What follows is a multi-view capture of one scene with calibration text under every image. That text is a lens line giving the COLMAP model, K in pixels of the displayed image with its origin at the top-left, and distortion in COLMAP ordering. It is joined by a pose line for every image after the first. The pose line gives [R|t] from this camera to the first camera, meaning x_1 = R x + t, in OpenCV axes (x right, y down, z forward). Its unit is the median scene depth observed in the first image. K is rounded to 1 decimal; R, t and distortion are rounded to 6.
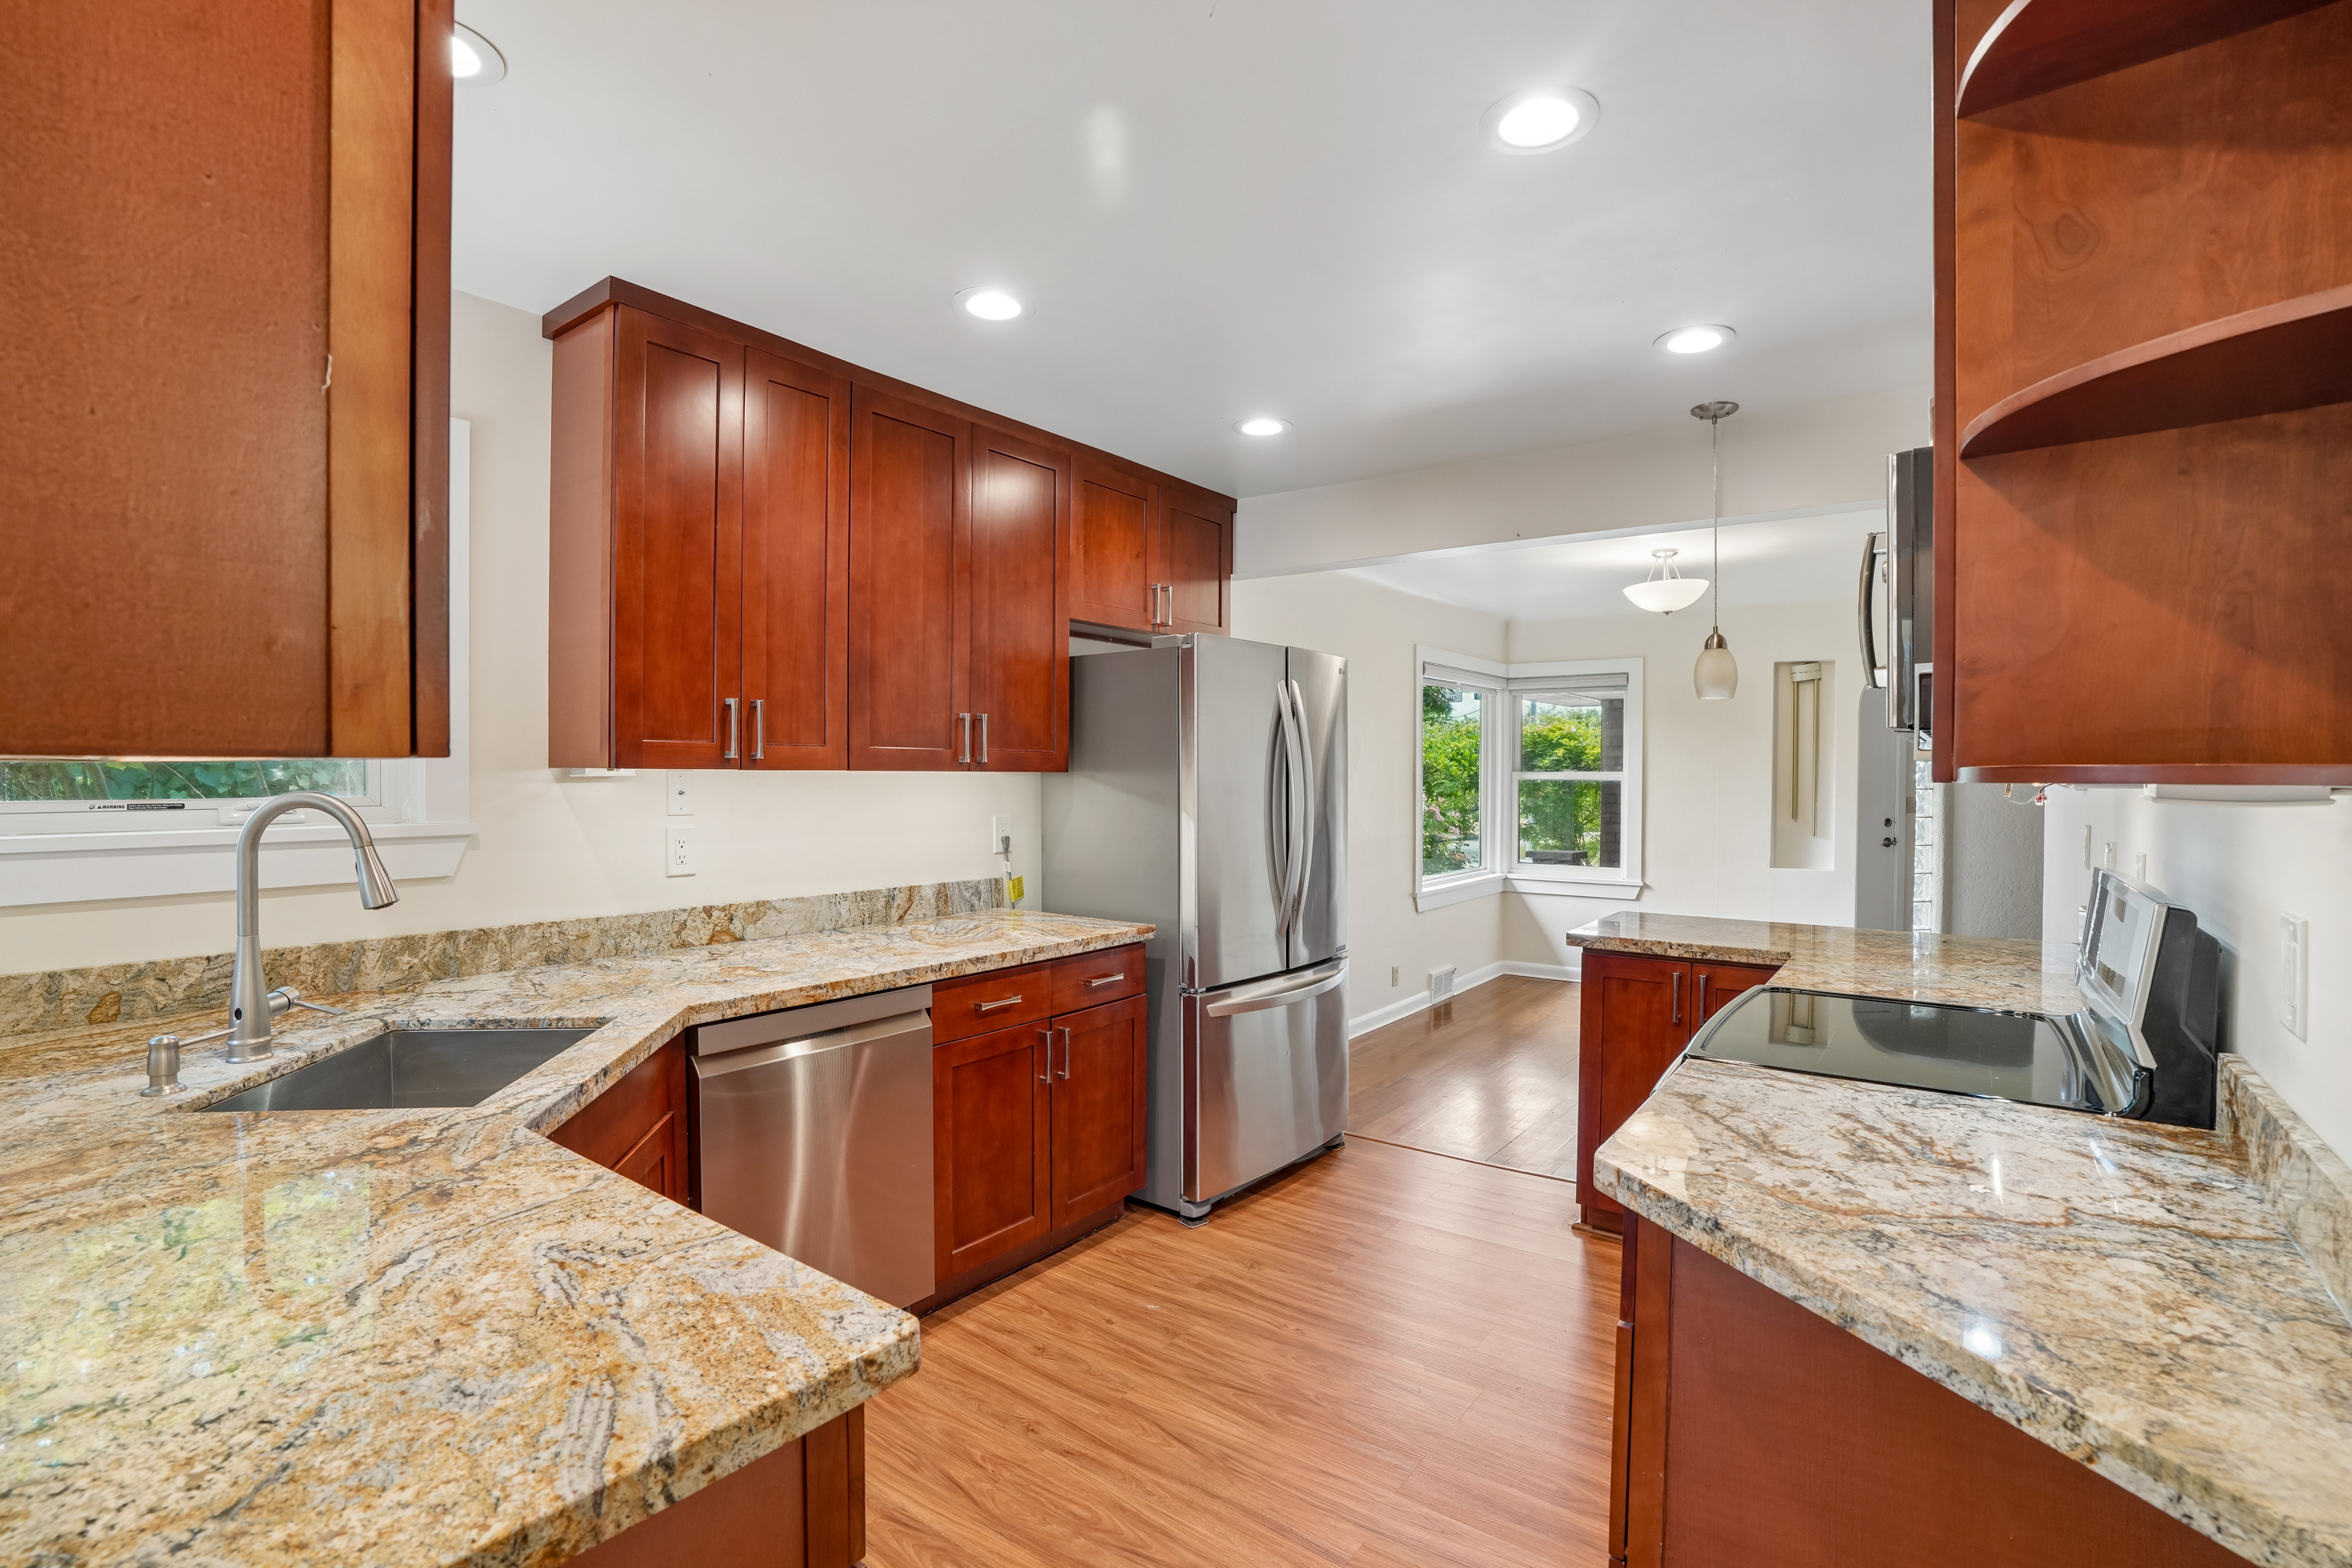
lens RADIAL K [[1078.8, 0, 1204.7], [0, 1078.8, 792.7], [0, 0, 1]] dist [-0.046245, 0.011196]
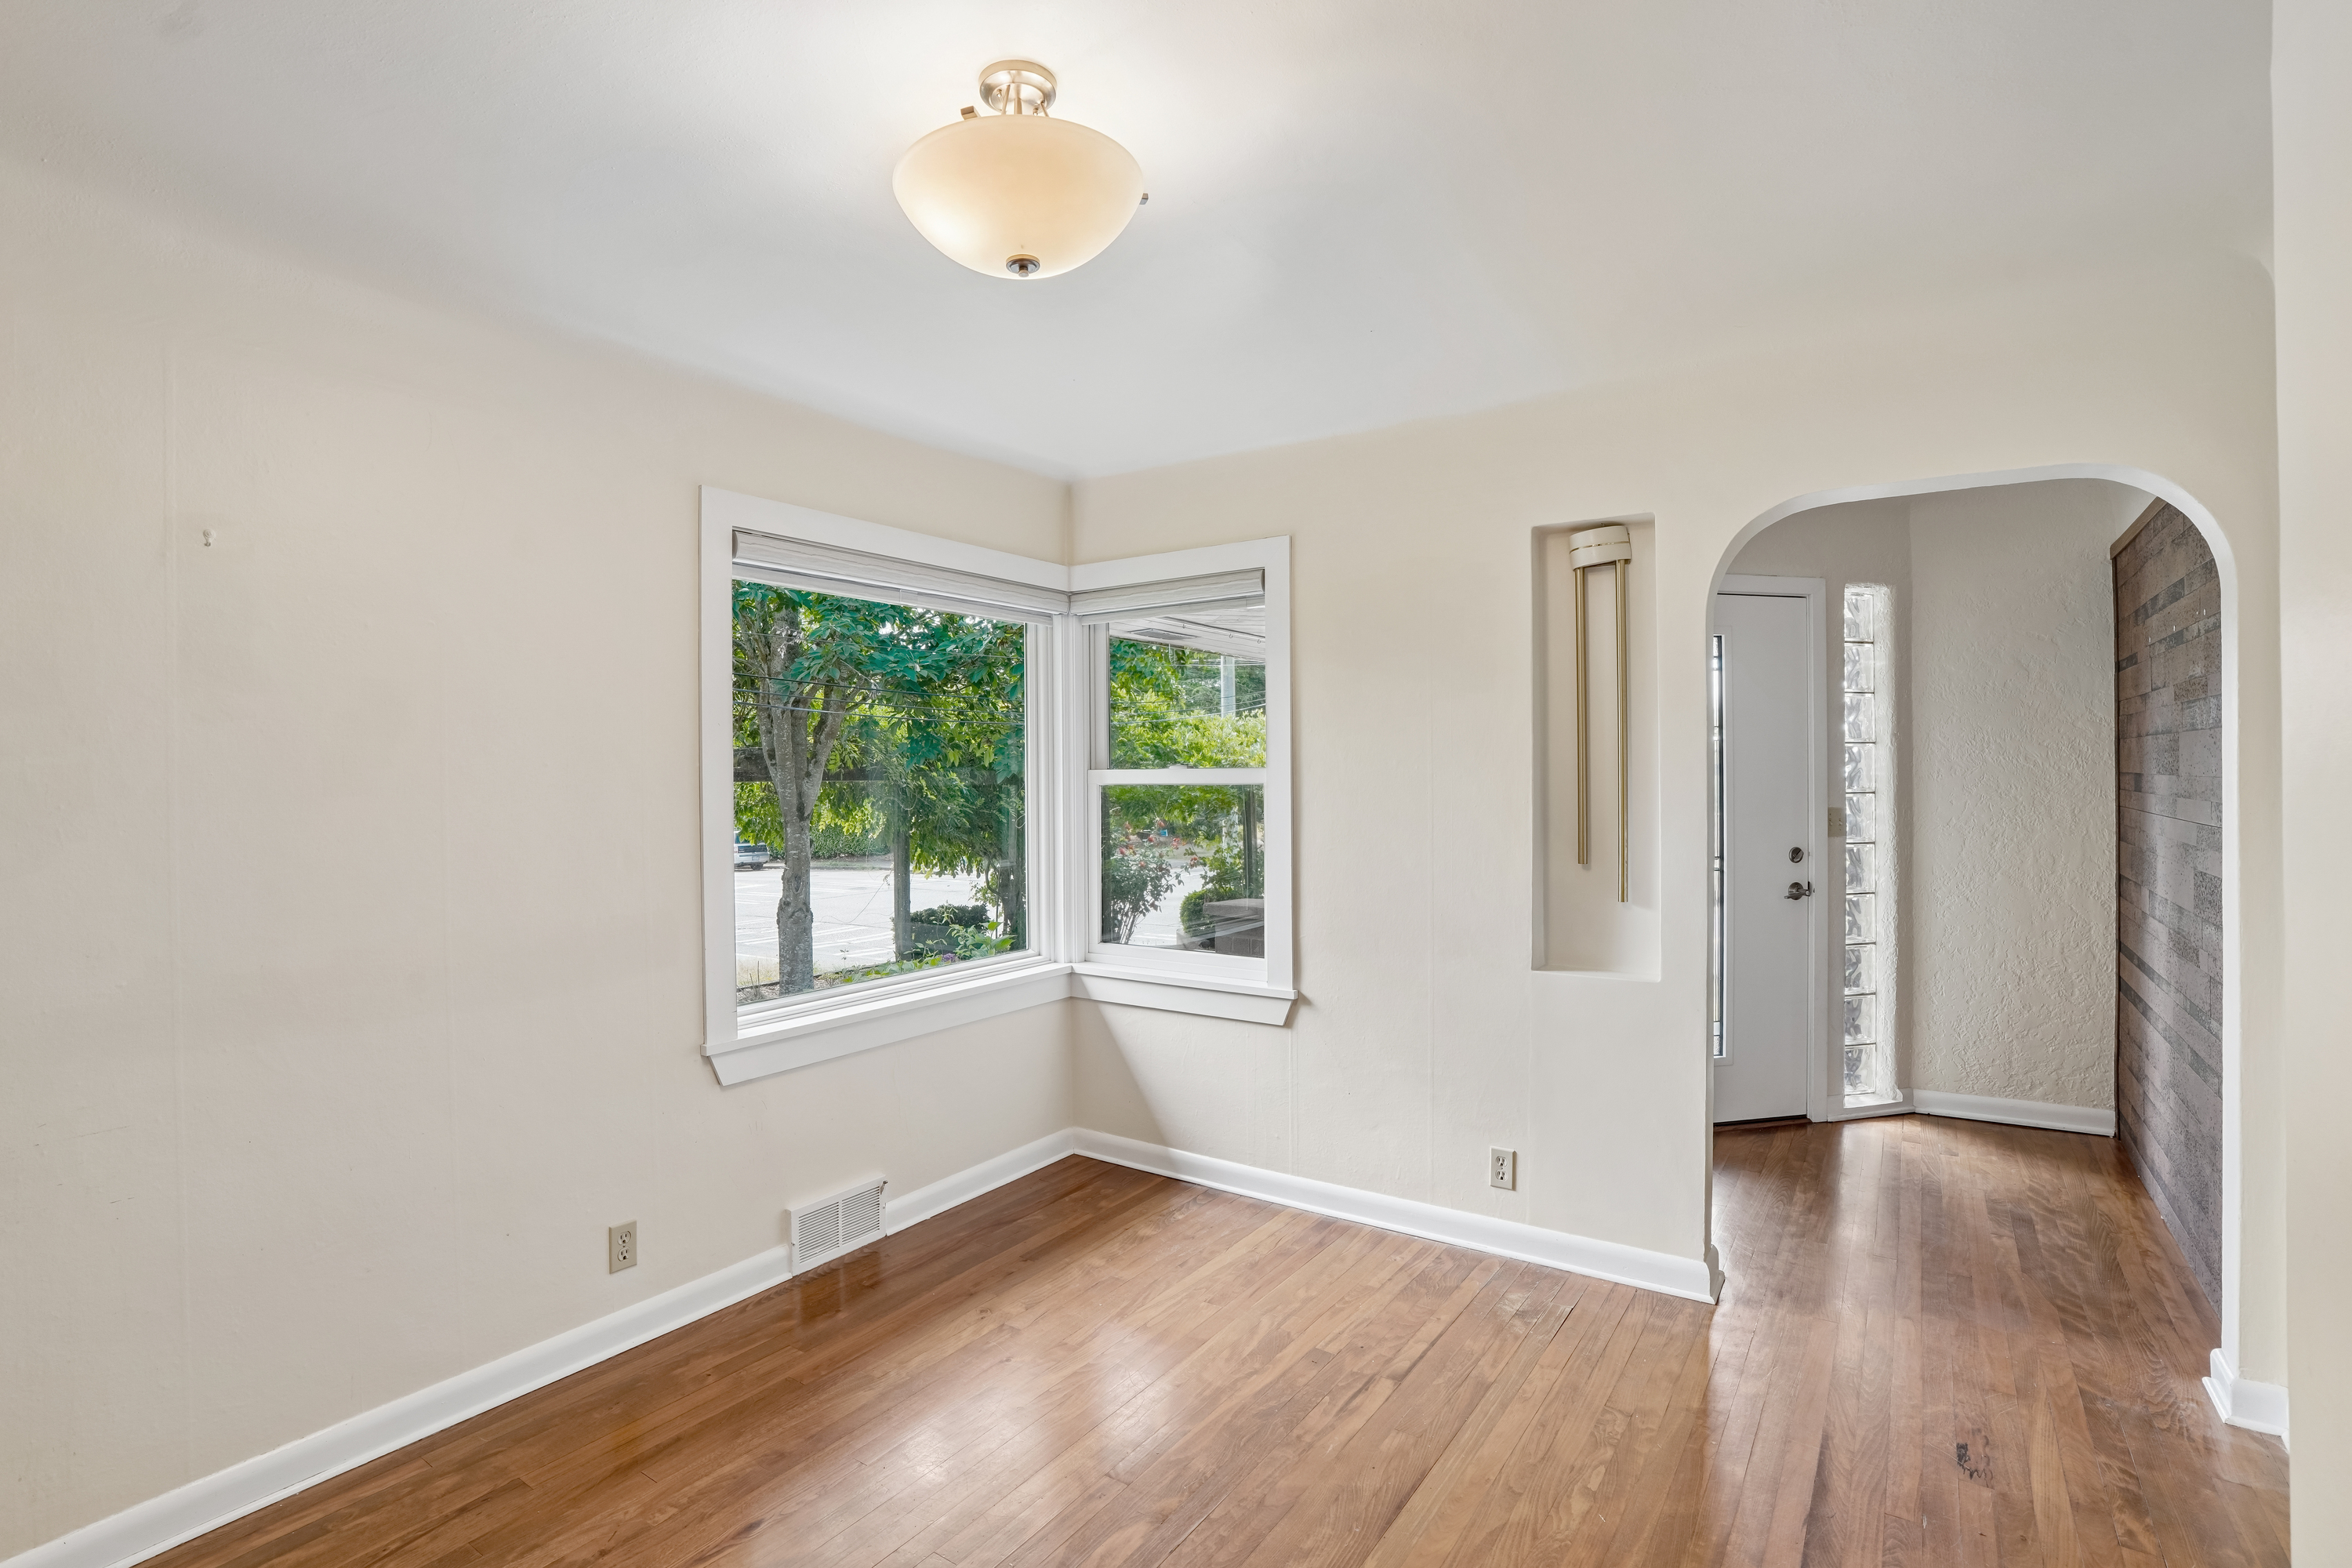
lens RADIAL K [[1078.8, 0, 1215.5], [0, 1078.8, 784.6], [0, 0, 1]] dist [-0.046245, 0.011196]
pose [[0.998961, -0.008246, 0.044828, 0.351242], [0.008962, 0.999835, -0.015792, -0.003648], [-0.044690, 0.016177, 0.998870, 0.506804]]
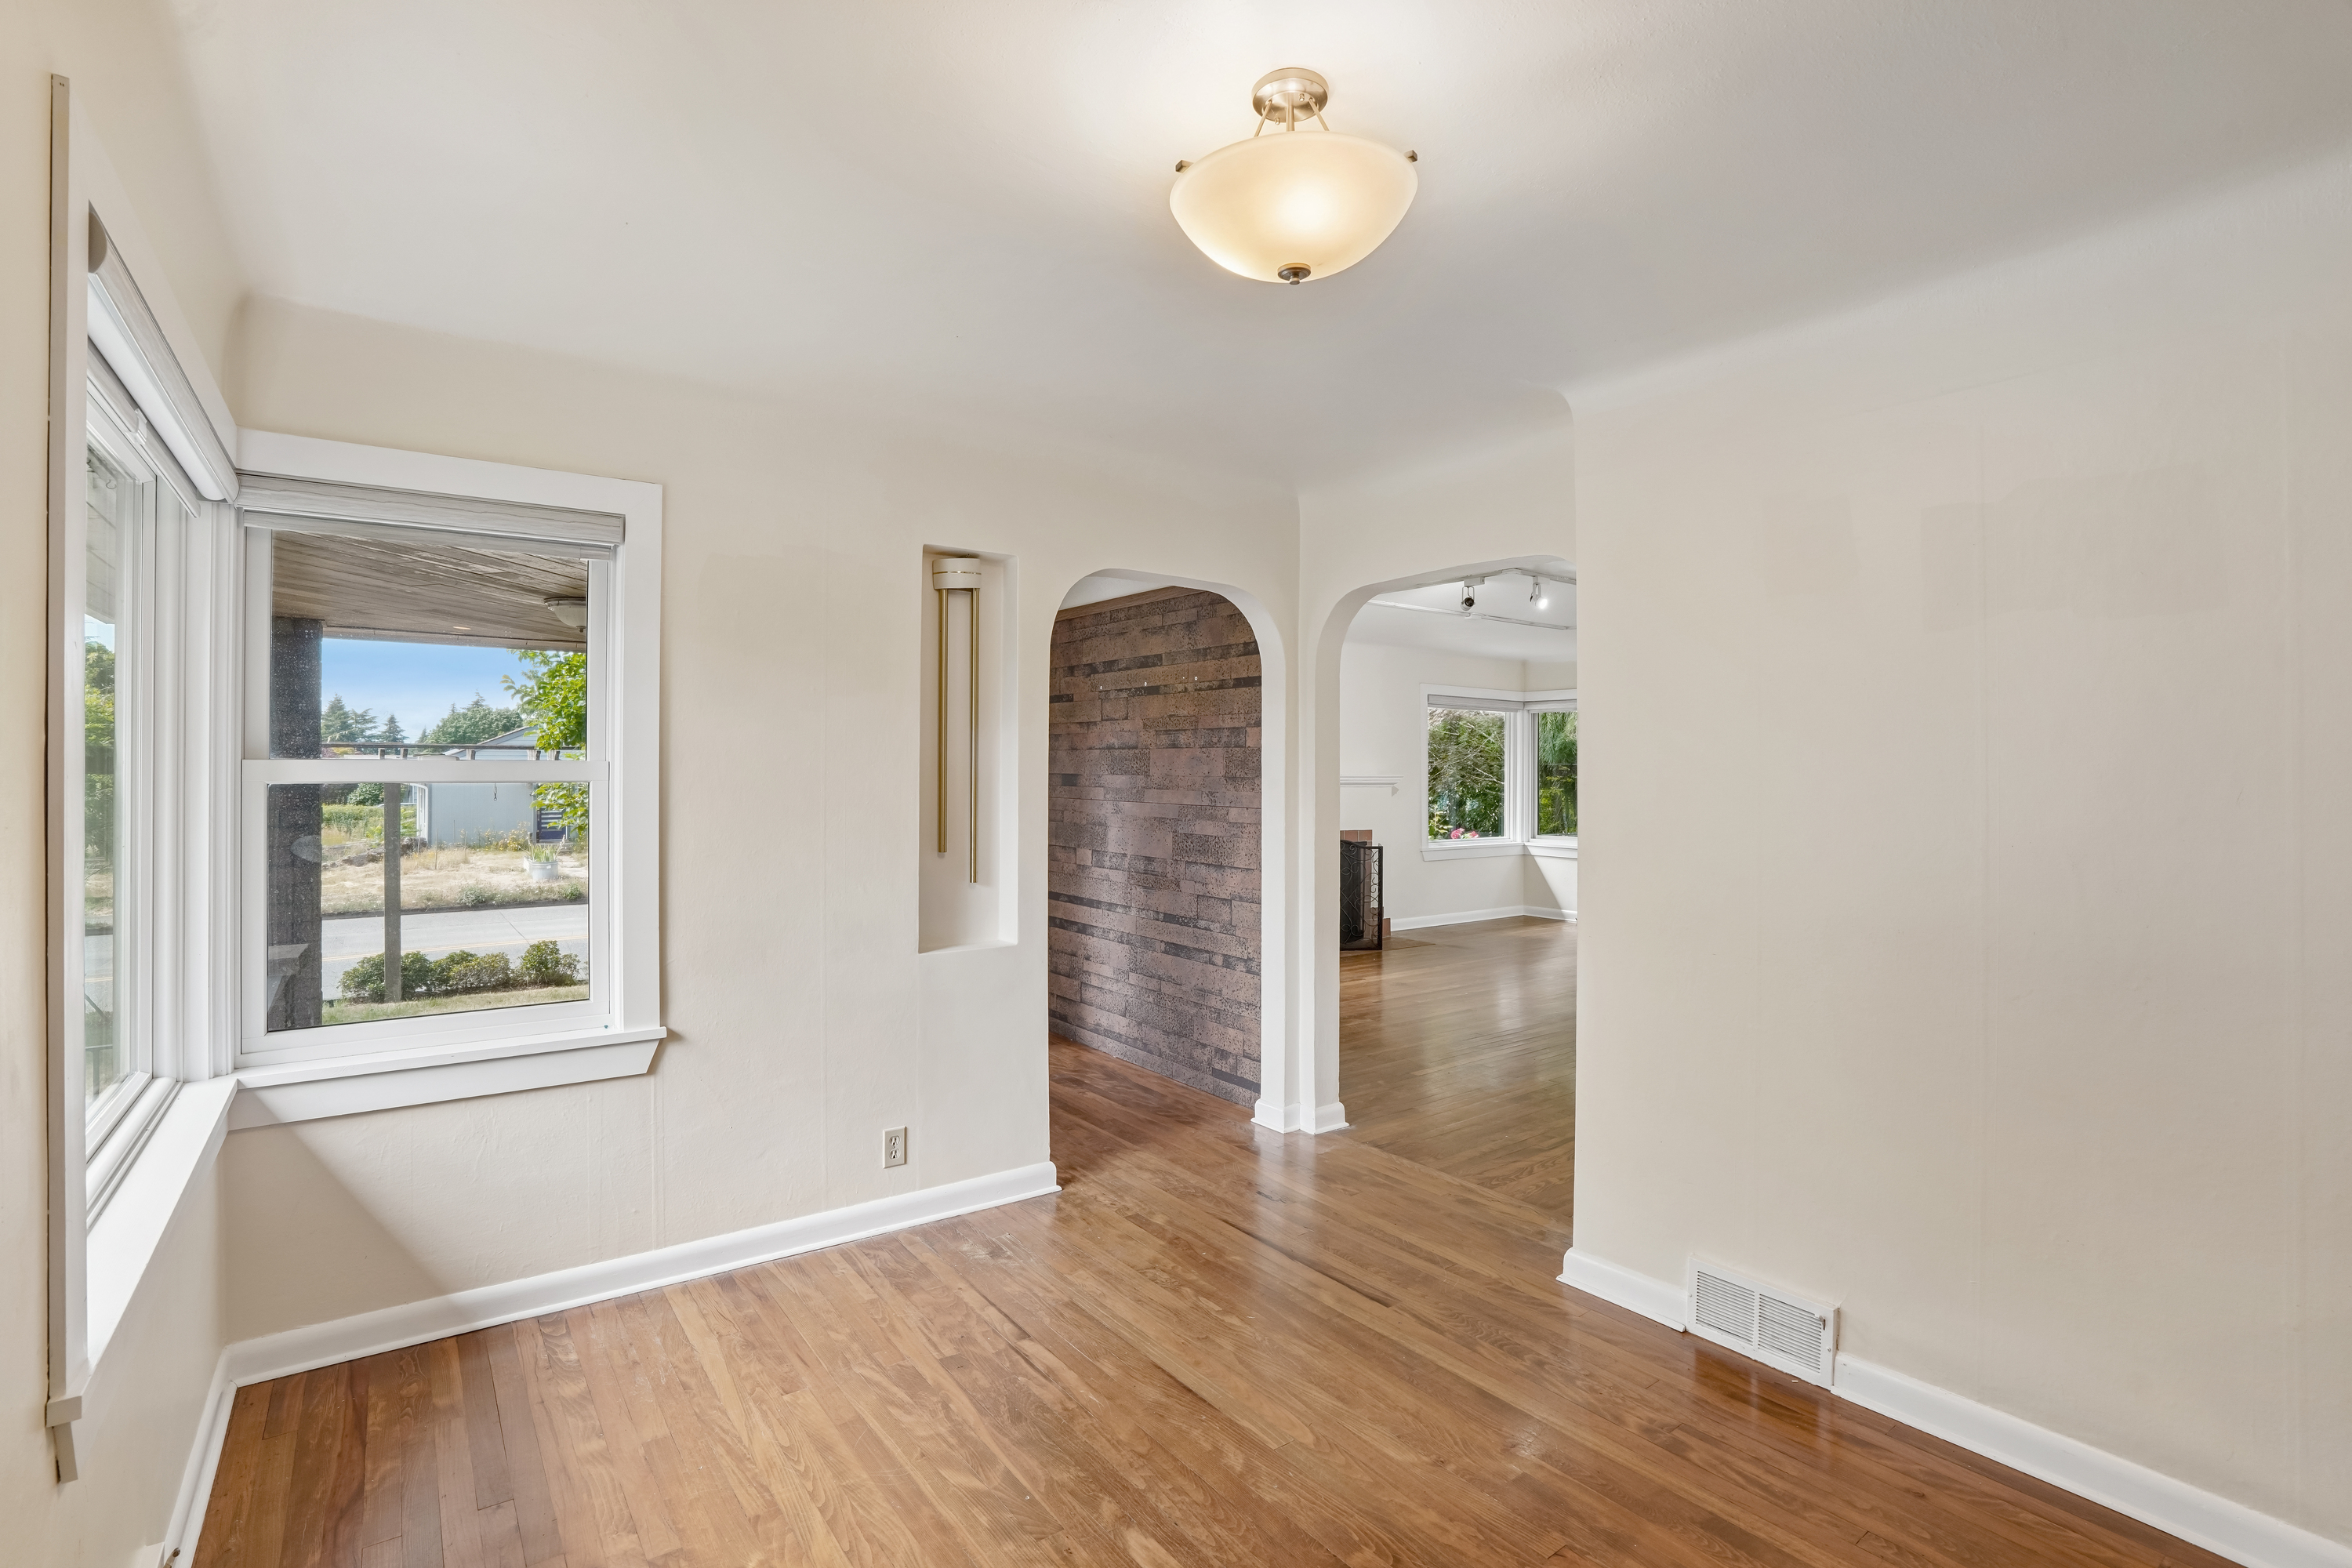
lens RADIAL K [[1078.8, 0, 1126.4], [0, 1078.8, 766.4], [0, 0, 1]] dist [-0.046245, 0.011196]
pose [[0.343887, -0.002131, 0.939009, 0.083565], [0.012842, 0.999915, -0.002434, -0.014281], [-0.938923, 0.012896, 0.343885, 0.689931]]
